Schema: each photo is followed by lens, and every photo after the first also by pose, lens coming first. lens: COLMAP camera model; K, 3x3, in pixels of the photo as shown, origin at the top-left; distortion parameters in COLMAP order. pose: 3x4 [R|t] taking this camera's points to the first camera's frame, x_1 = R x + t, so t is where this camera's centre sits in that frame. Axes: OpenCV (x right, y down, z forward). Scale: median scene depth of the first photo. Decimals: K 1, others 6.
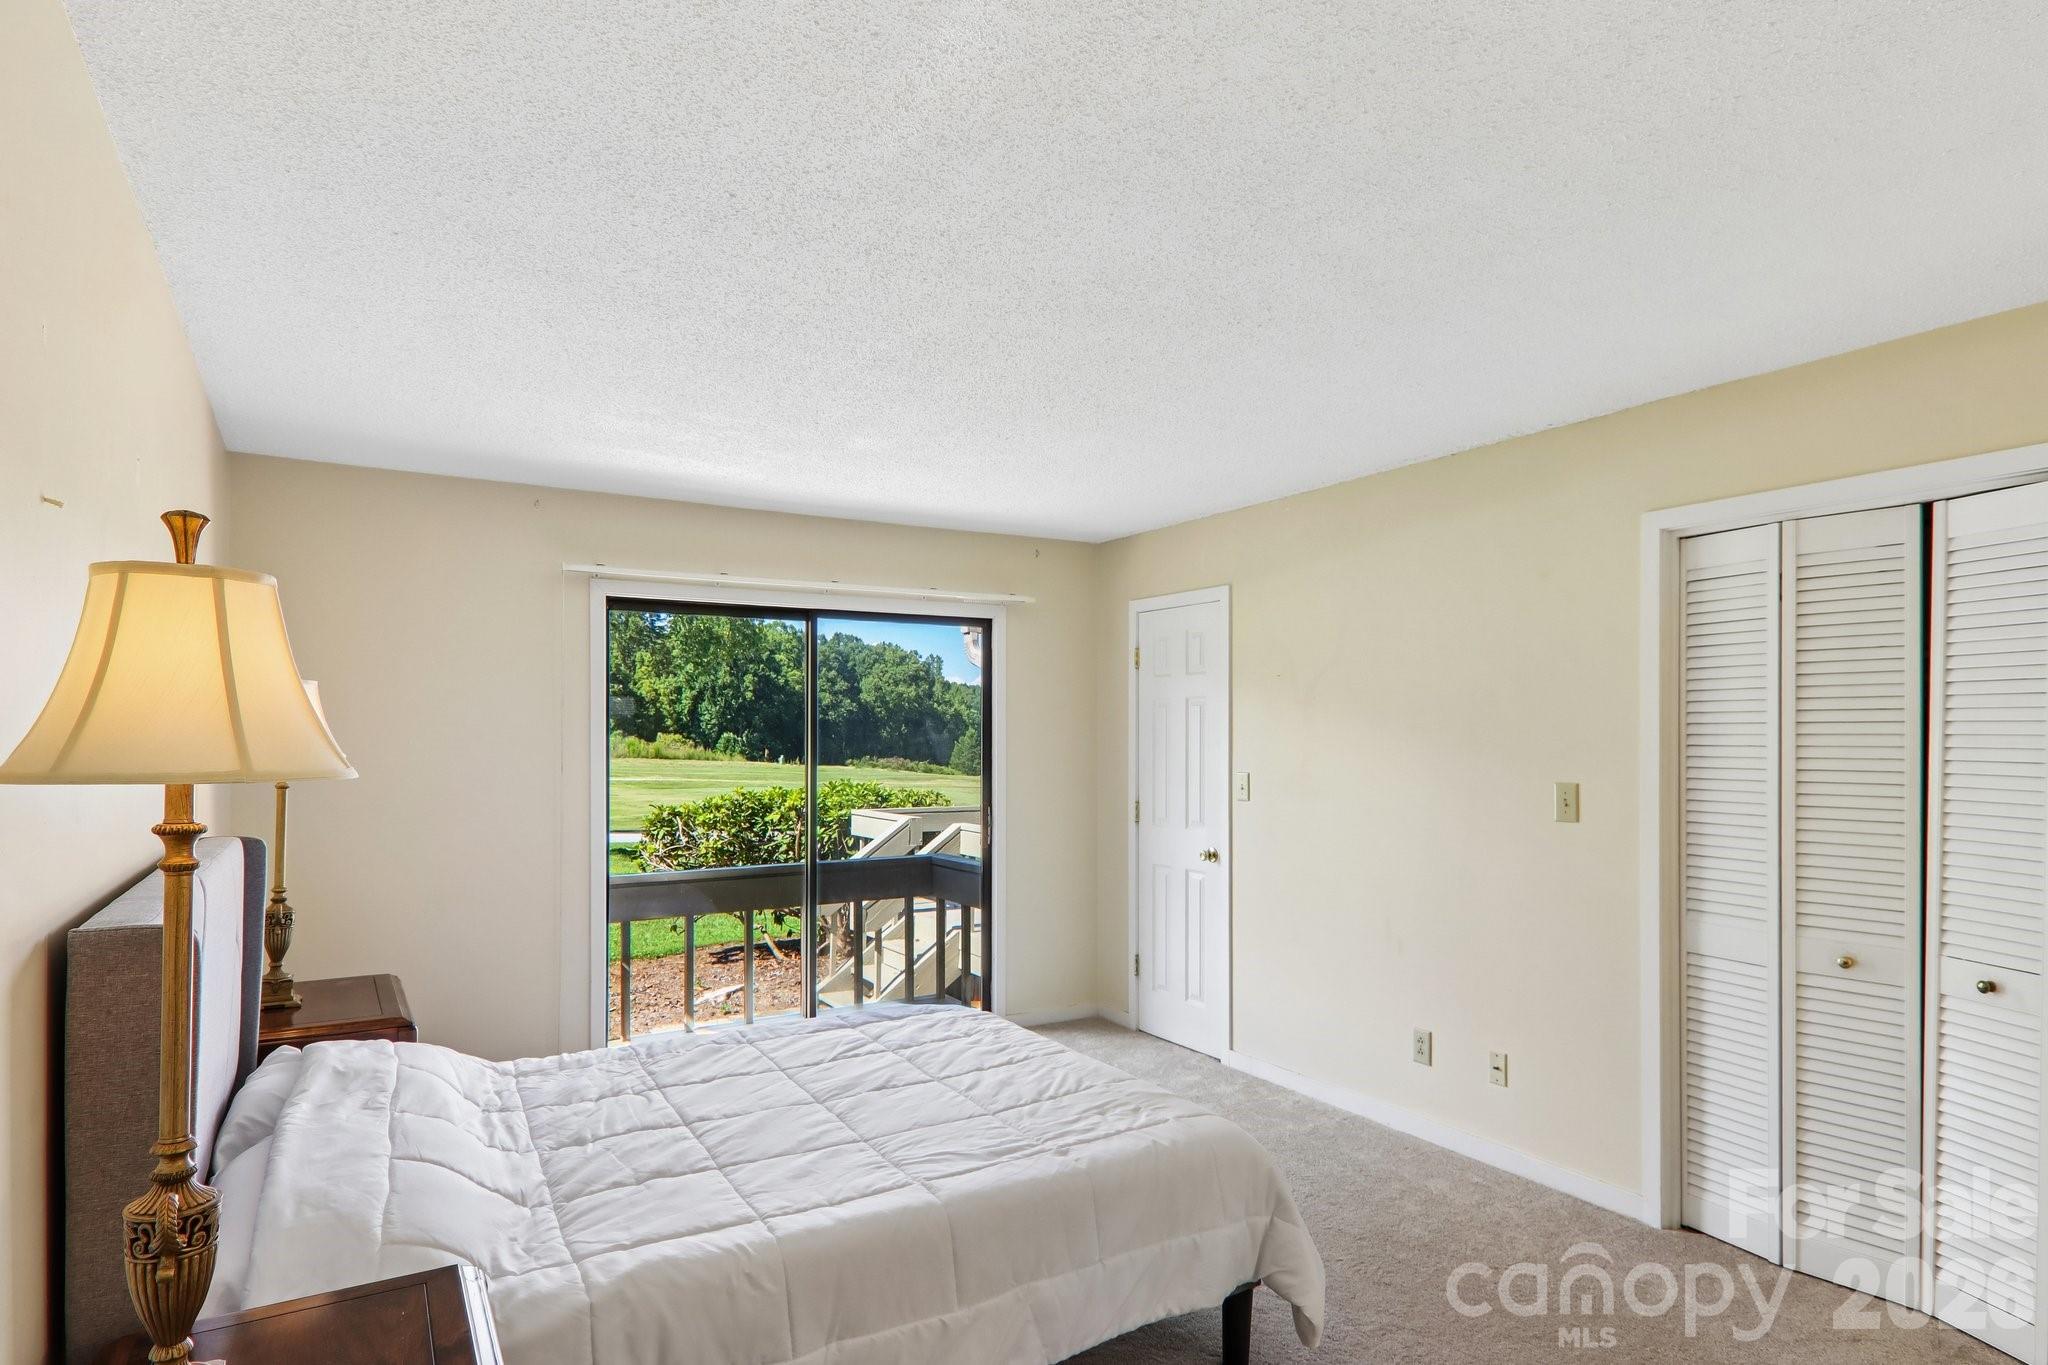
lens RADIAL K [[1150.2, 0, 1028.9], [0, 1150.2, 687.9], [0, 0, 1]] dist [-0.000563, -0.007523]
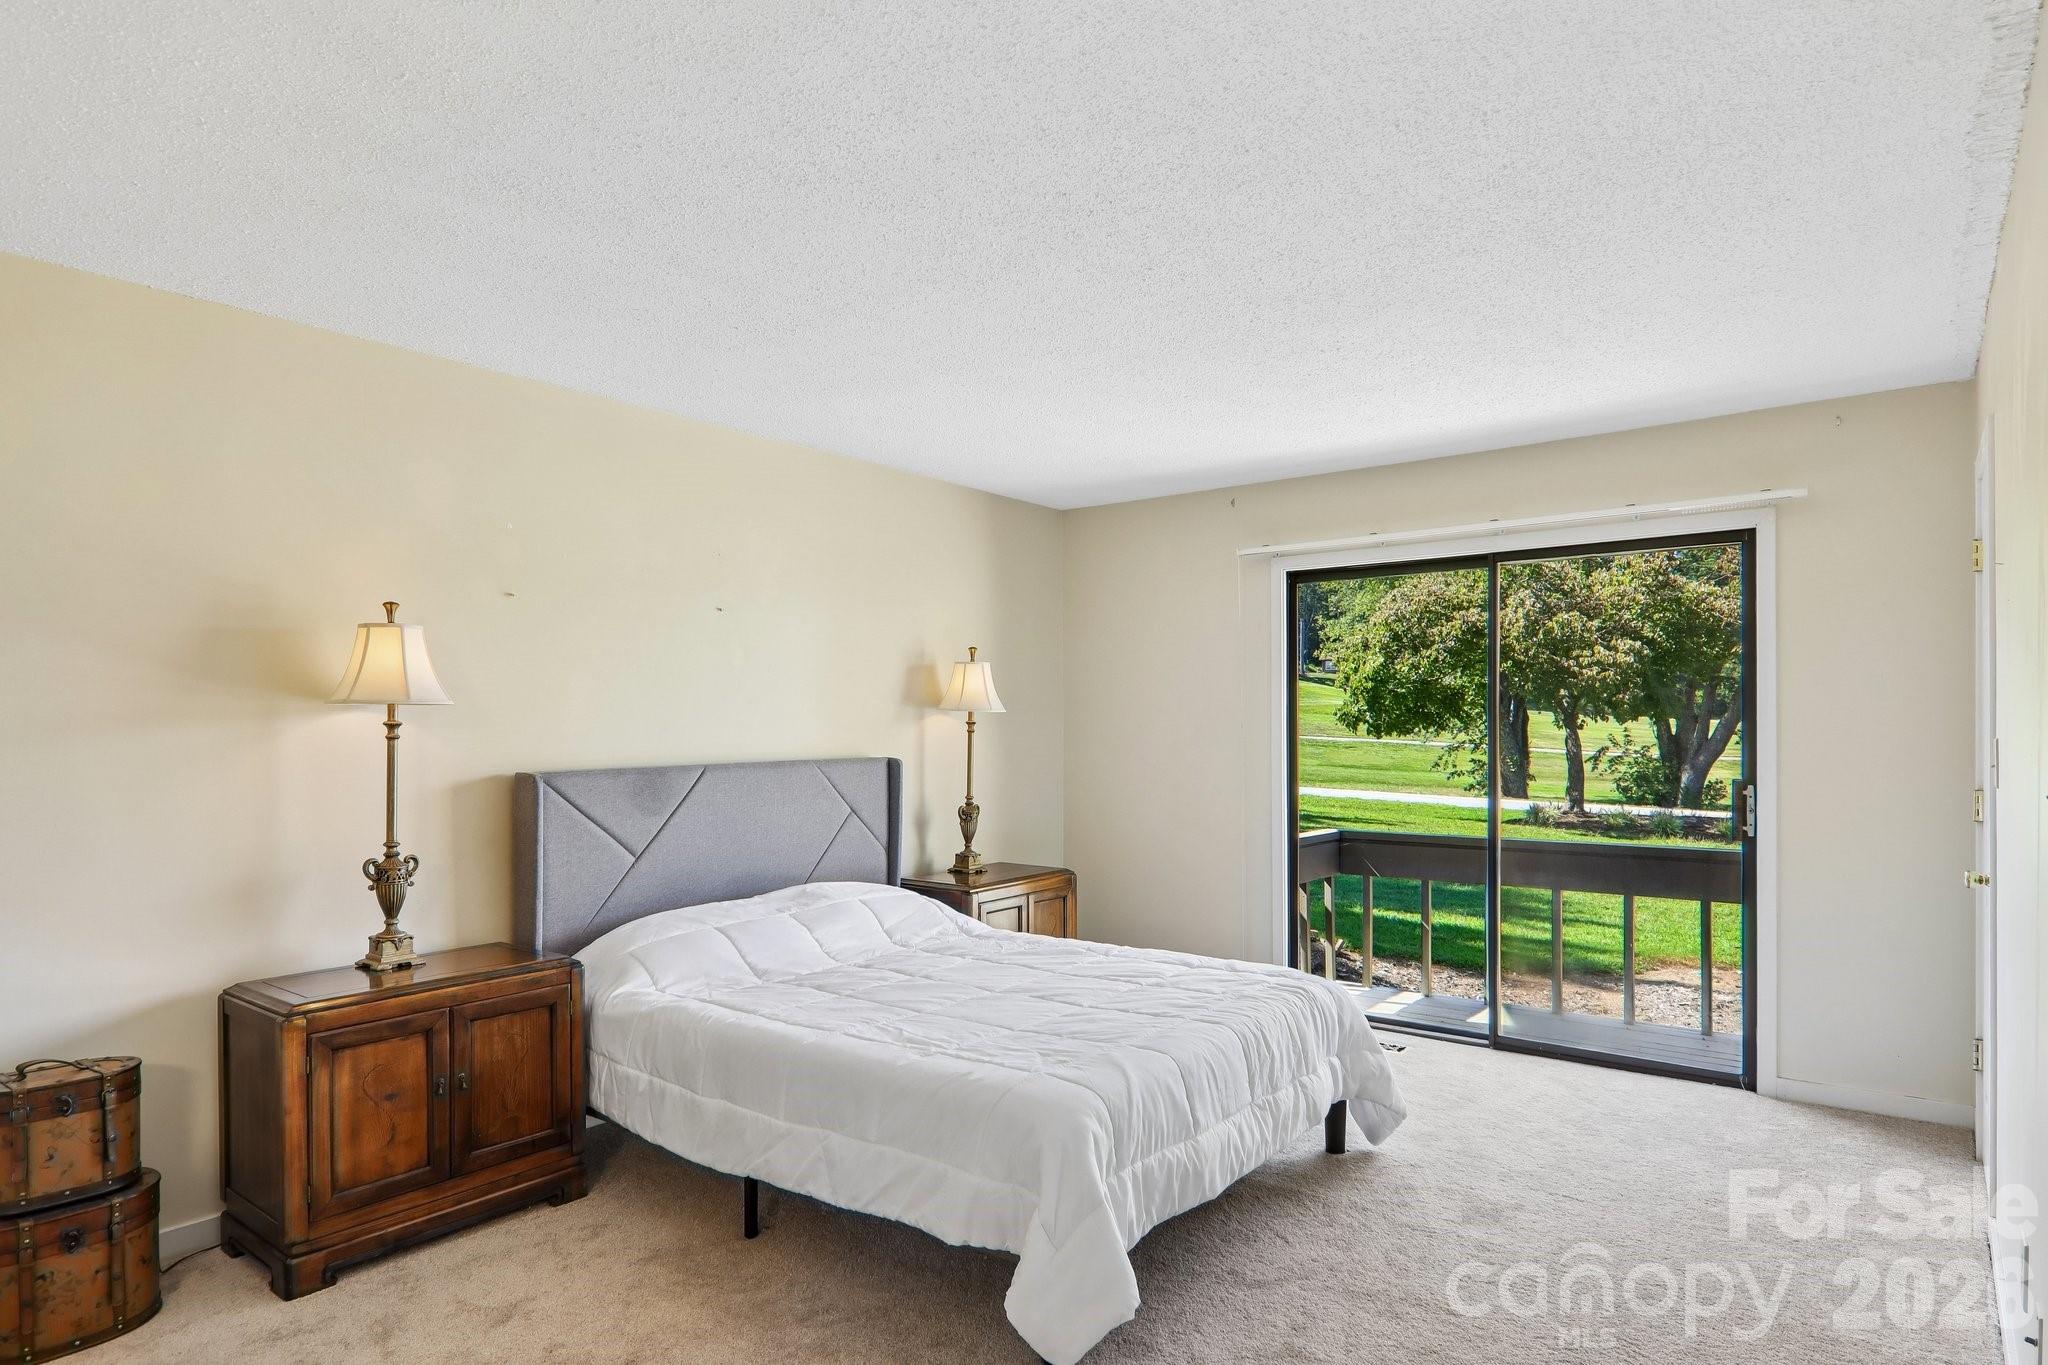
lens RADIAL K [[1150.2, 0, 1026.8], [0, 1150.2, 687.1], [0, 0, 1]] dist [-0.000563, -0.007523]
pose [[0.354790, -0.031601, -0.934412, 1.058367], [0.043794, 0.998893, -0.017153, 0.071633], [0.933920, -0.034836, 0.355782, 0.678832]]
